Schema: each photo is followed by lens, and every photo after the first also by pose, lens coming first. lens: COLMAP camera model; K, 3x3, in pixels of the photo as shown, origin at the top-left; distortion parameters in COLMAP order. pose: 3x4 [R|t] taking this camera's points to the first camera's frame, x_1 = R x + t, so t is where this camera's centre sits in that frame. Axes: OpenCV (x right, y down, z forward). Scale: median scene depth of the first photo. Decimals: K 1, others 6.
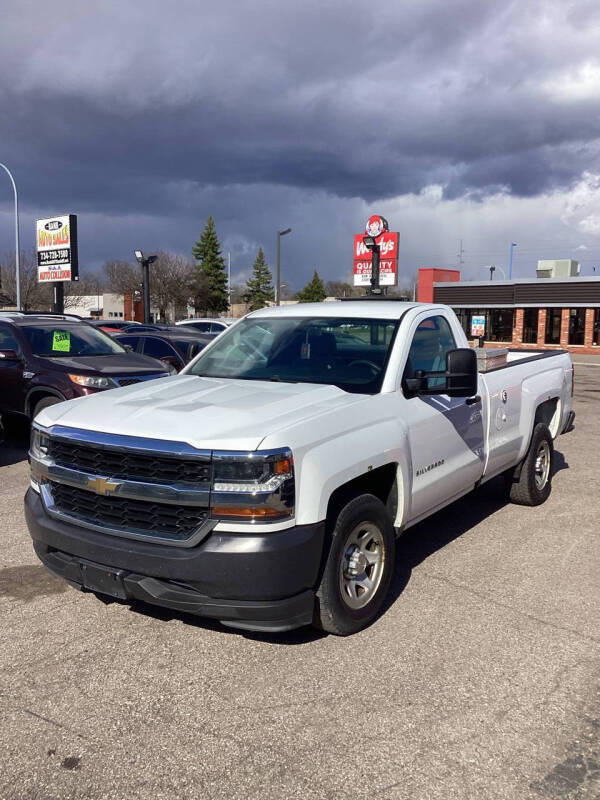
lens RADIAL K [[727.1, 0, 300.0], [0, 727.1, 400.0], [0, 0, 1]] dist [0.122556, -0.259707]
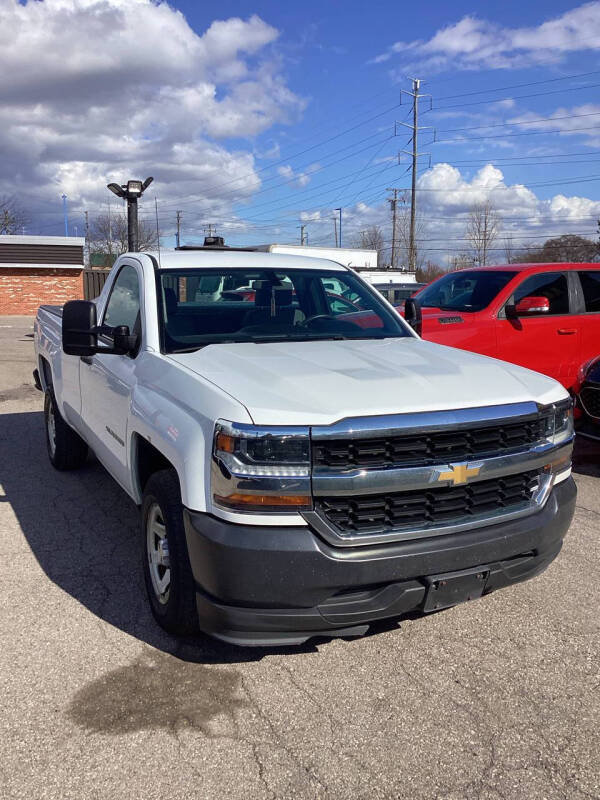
lens RADIAL K [[718.1, 0, 298.4], [0, 718.1, 366.5], [0, 0, 1]] dist [0.070109, -0.237352]
pose [[0.477756, -0.105770, 0.872102, -0.888100], [0.092633, 0.993257, 0.069718, -0.062839], [-0.873595, 0.047477, 0.484332, 0.656192]]
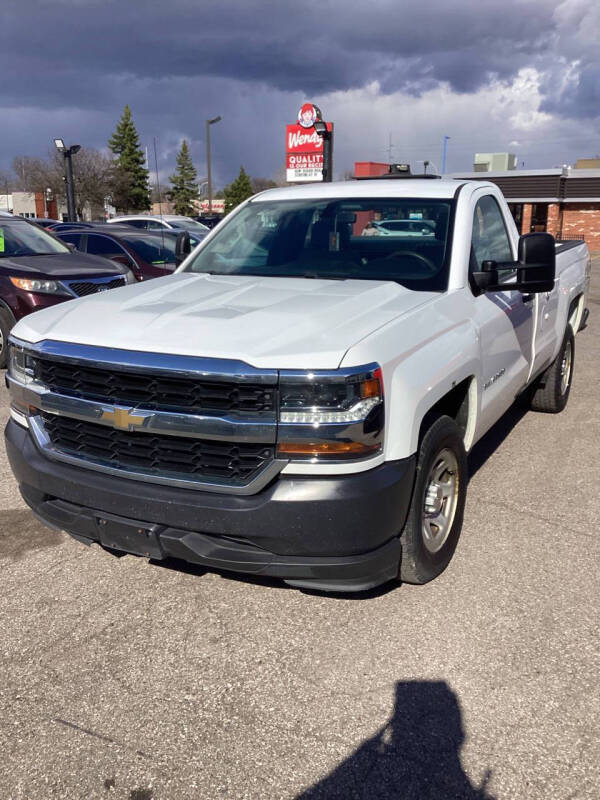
lens RADIAL K [[727.1, 0, 300.0], [0, 727.1, 400.0], [0, 0, 1]] dist [0.122556, -0.259707]
pose [[0.994617, -0.033992, 0.097883, -0.137333], [0.020891, 0.991046, 0.131880, 0.000801], [-0.101489, -0.129125, 0.986421, 0.198838]]
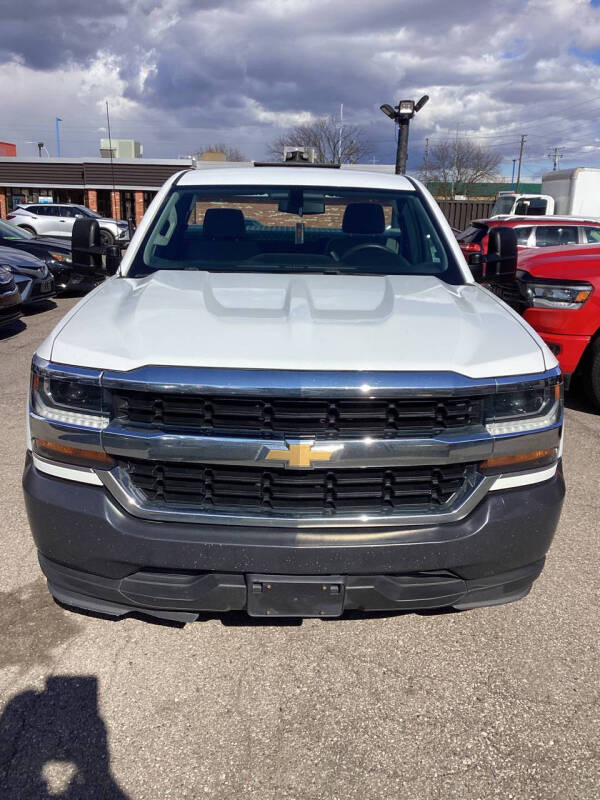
lens RADIAL K [[733.7, 0, 296.7], [0, 733.7, 384.0], [0, 0, 1]] dist [0.047255, -0.107817]
pose [[0.814758, -0.125209, 0.566120, -0.527988], [0.049552, 0.987869, 0.147173, -0.029248], [-0.577680, -0.091858, 0.811078, 0.432548]]
